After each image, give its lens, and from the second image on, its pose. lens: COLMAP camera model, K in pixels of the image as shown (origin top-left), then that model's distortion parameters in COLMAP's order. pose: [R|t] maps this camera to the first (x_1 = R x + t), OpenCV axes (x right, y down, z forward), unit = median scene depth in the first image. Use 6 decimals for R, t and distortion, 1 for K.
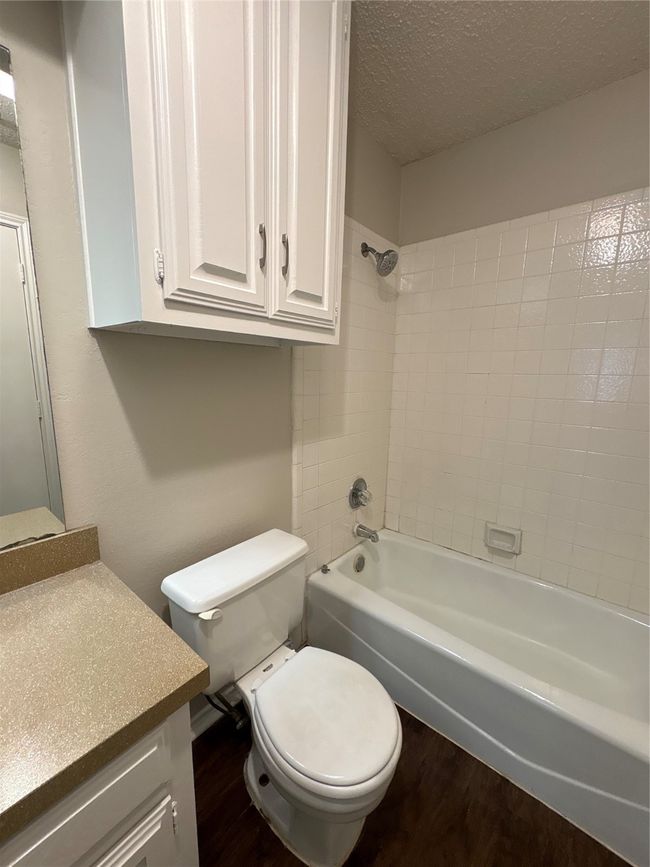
lens RADIAL K [[345.9, 0, 325.0], [0, 345.9, 433.5], [0, 0, 1]] dist [-0.000639, -0.000048]
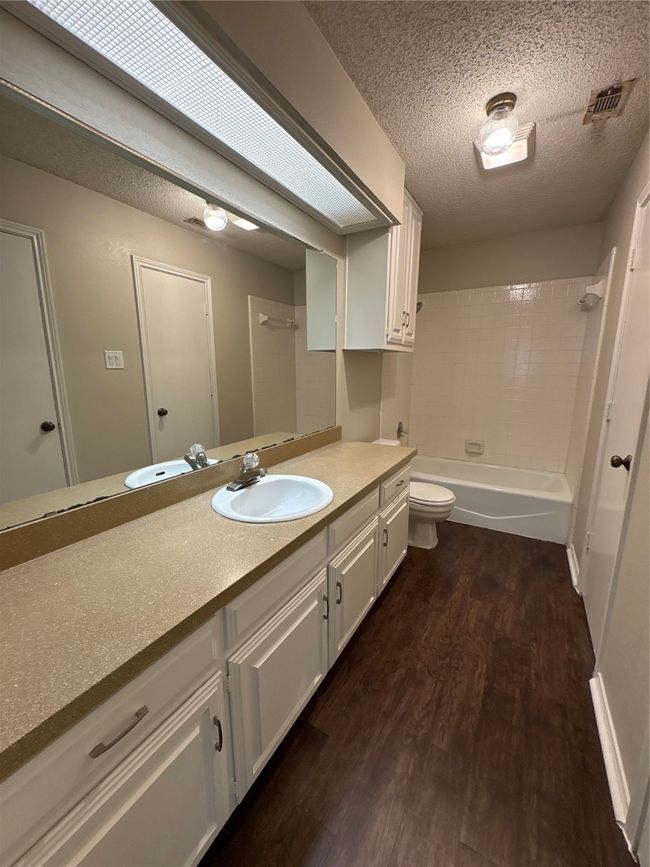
lens RADIAL K [[345.9, 0, 325.0], [0, 345.9, 433.5], [0, 0, 1]] dist [-0.000639, -0.000048]
pose [[0.986671, -0.050132, 0.154813, -0.910316], [0.046936, 0.998604, 0.024229, 0.199620], [-0.155811, -0.016639, 0.987647, -1.183125]]
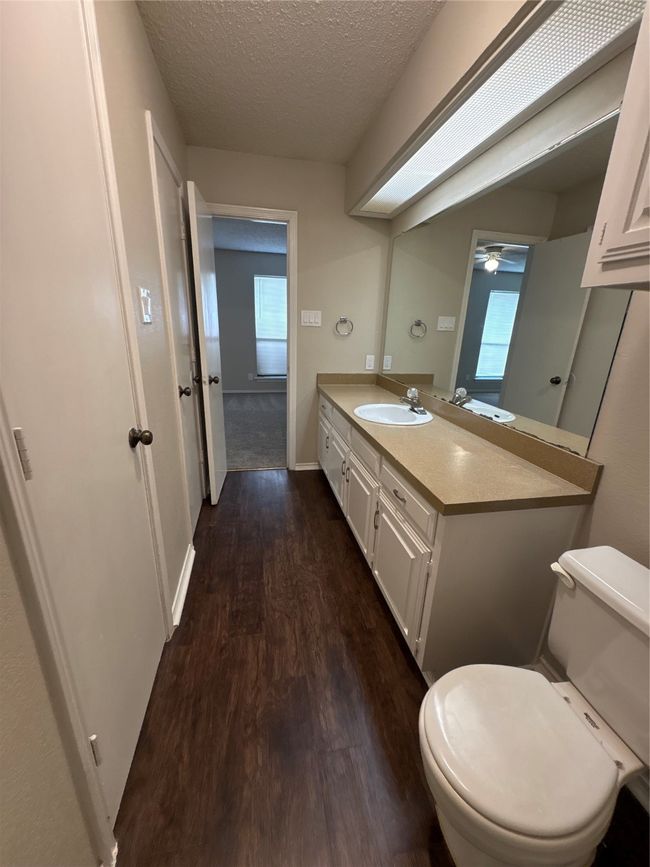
lens RADIAL K [[345.9, 0, 325.0], [0, 345.9, 433.5], [0, 0, 1]] dist [-0.000639, -0.000048]
pose [[-0.624434, 0.195748, -0.756152, 0.657431], [-0.180956, 0.905494, 0.383843, -0.097907], [0.759827, 0.376515, -0.529999, 0.698350]]
